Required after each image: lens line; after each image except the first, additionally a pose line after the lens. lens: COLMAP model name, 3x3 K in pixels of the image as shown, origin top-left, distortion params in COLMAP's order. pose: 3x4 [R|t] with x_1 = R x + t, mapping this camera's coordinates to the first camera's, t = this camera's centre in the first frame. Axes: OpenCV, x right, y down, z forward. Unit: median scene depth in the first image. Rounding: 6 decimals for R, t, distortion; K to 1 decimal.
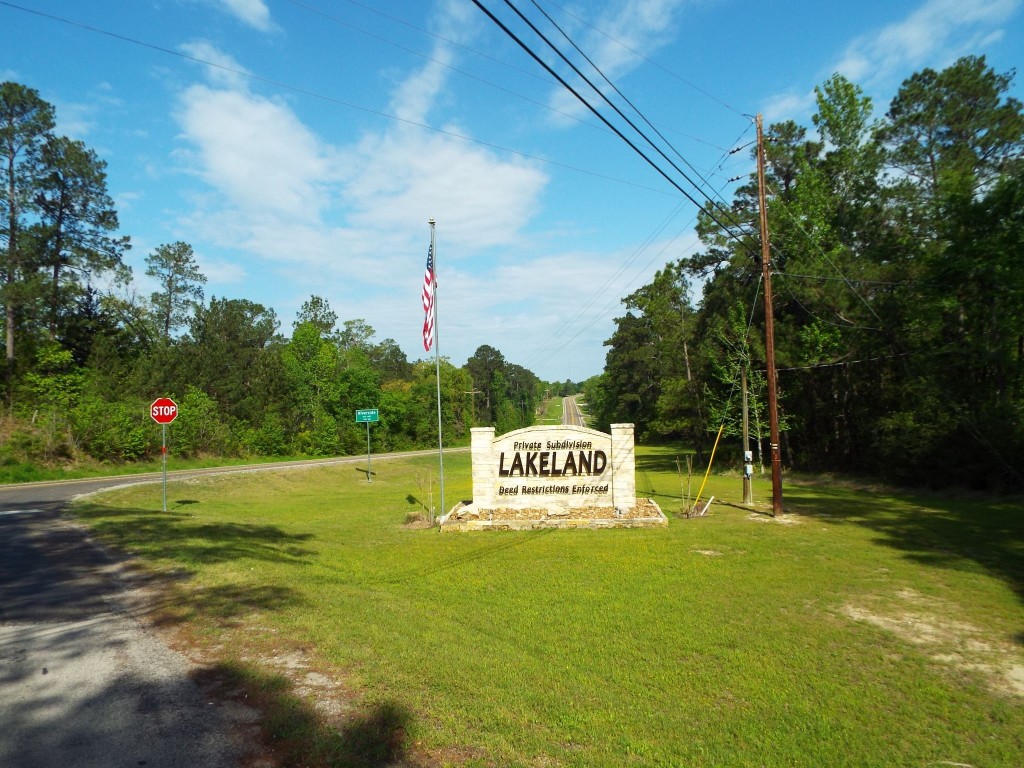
lens RADIAL K [[757.2, 0, 502.1], [0, 757.2, 382.5], [0, 0, 1]] dist [0.002515, -0.015003]
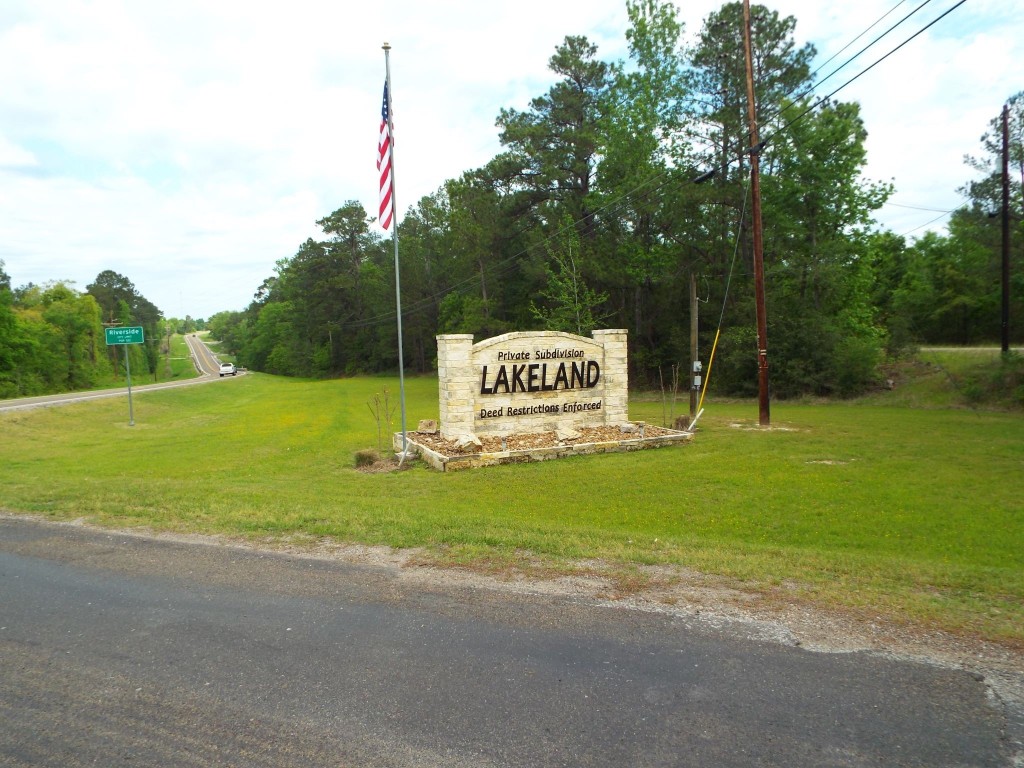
lens RADIAL K [[757.2, 0, 511.7], [0, 757.2, 383.9], [0, 0, 1]] dist [0.002515, -0.015003]
pose [[0.876088, -0.028861, 0.481286, -0.350629], [-0.010677, 0.996801, 0.079210, 0.049573], [-0.482033, -0.074533, 0.872977, 0.306267]]
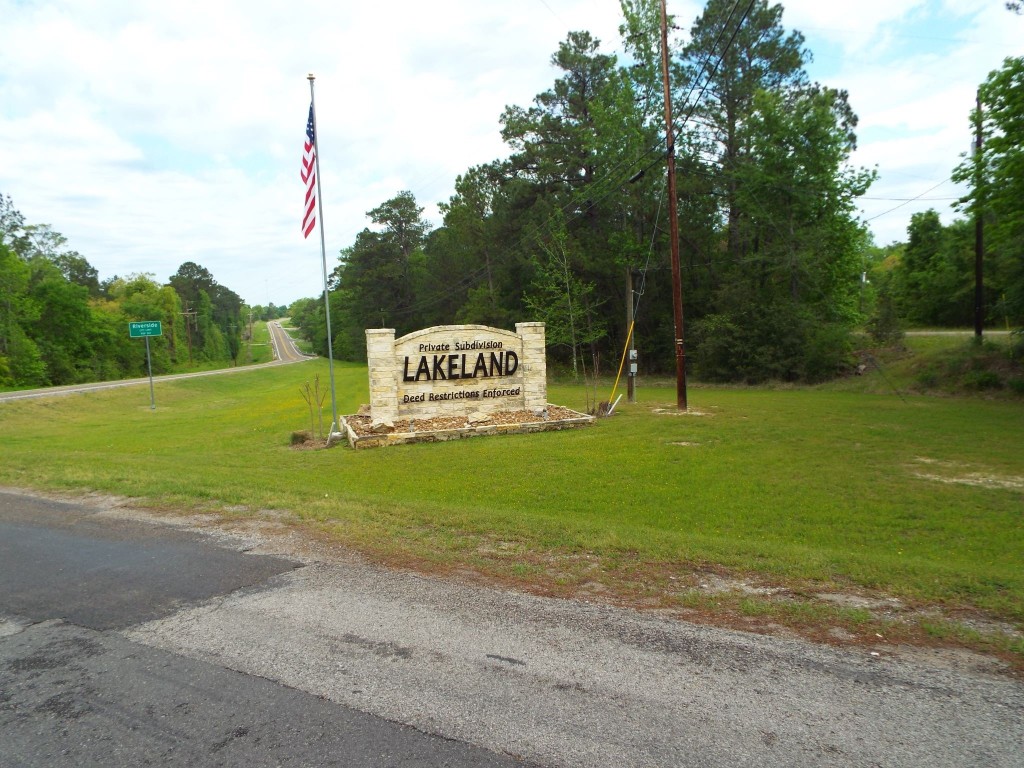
lens RADIAL K [[757.2, 0, 509.5], [0, 757.2, 385.6], [0, 0, 1]] dist [0.002515, -0.015003]
pose [[0.921492, -0.041792, 0.386142, -0.230452], [0.001600, 0.994594, 0.103826, 0.035364], [-0.388394, -0.095057, 0.916577, 0.145375]]
